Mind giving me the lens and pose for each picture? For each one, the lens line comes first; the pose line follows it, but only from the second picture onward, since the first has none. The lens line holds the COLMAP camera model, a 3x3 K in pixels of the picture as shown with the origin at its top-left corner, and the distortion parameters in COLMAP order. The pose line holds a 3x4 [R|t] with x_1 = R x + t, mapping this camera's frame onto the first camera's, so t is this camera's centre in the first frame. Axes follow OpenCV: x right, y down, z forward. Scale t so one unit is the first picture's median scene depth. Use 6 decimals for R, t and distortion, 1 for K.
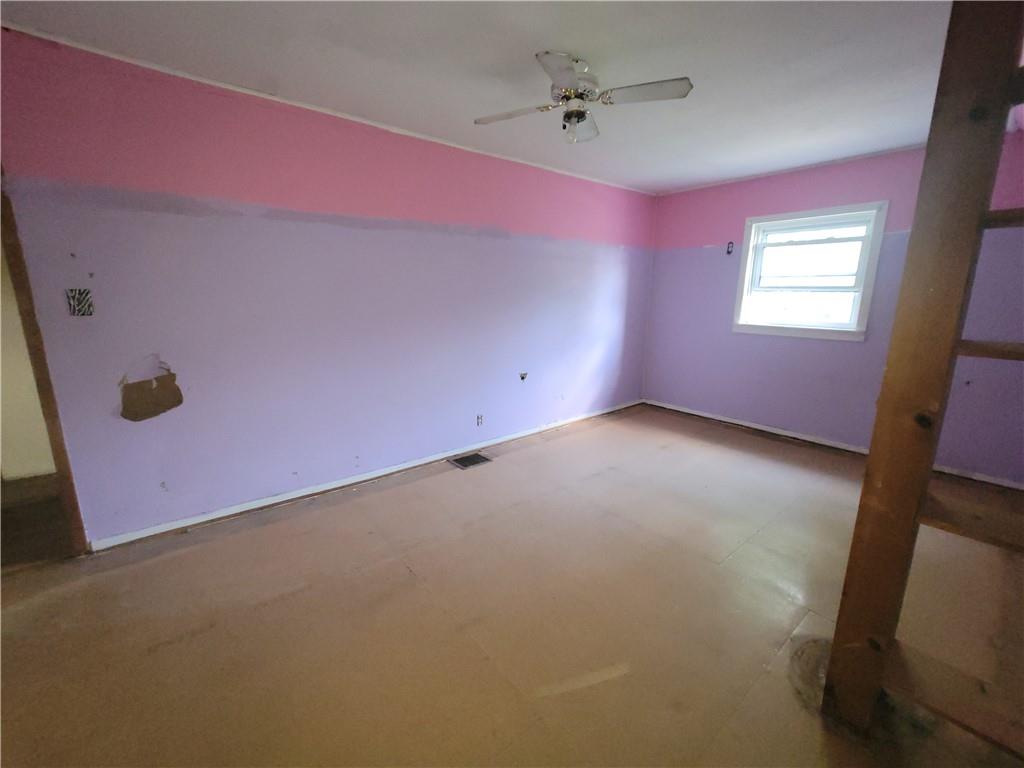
lens RADIAL K [[416.2, 0, 514.5], [0, 416.2, 388.3], [0, 0, 1]] dist [-0.003758, 0.000275]
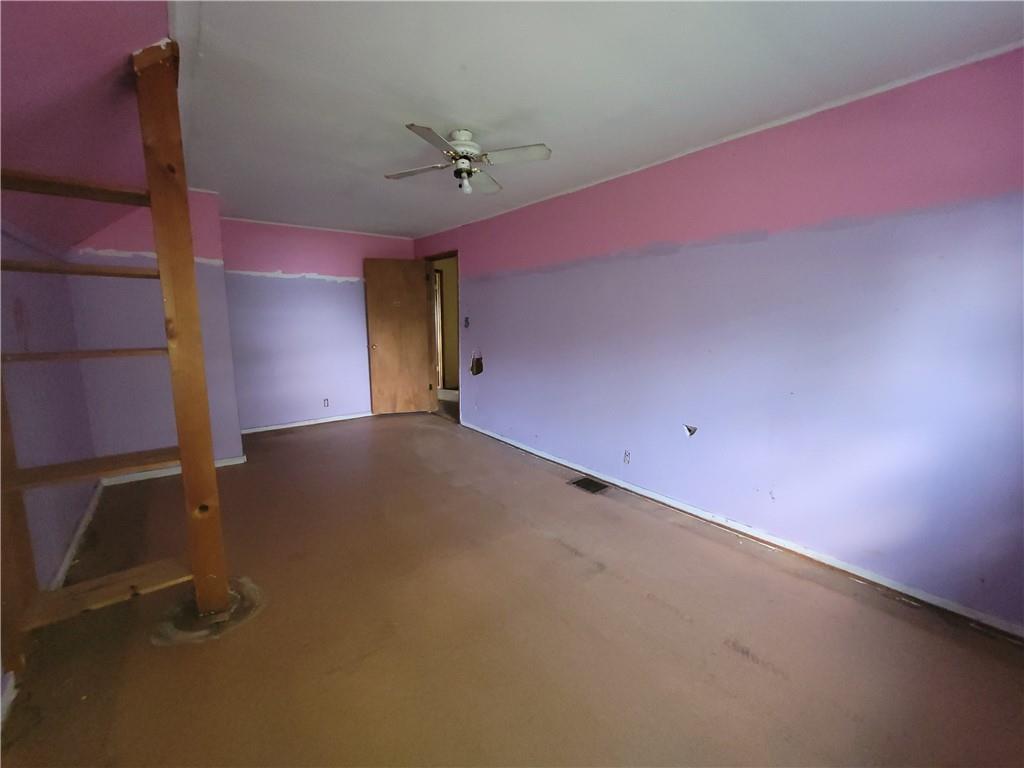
lens RADIAL K [[416.2, 0, 515.0], [0, 416.2, 379.9], [0, 0, 1]] dist [-0.003758, 0.000275]
pose [[-0.013900, 0.123599, -0.992235, 0.817106], [-0.248217, 0.960843, 0.123166, -0.138986], [0.968605, 0.248002, 0.017324, 0.728612]]
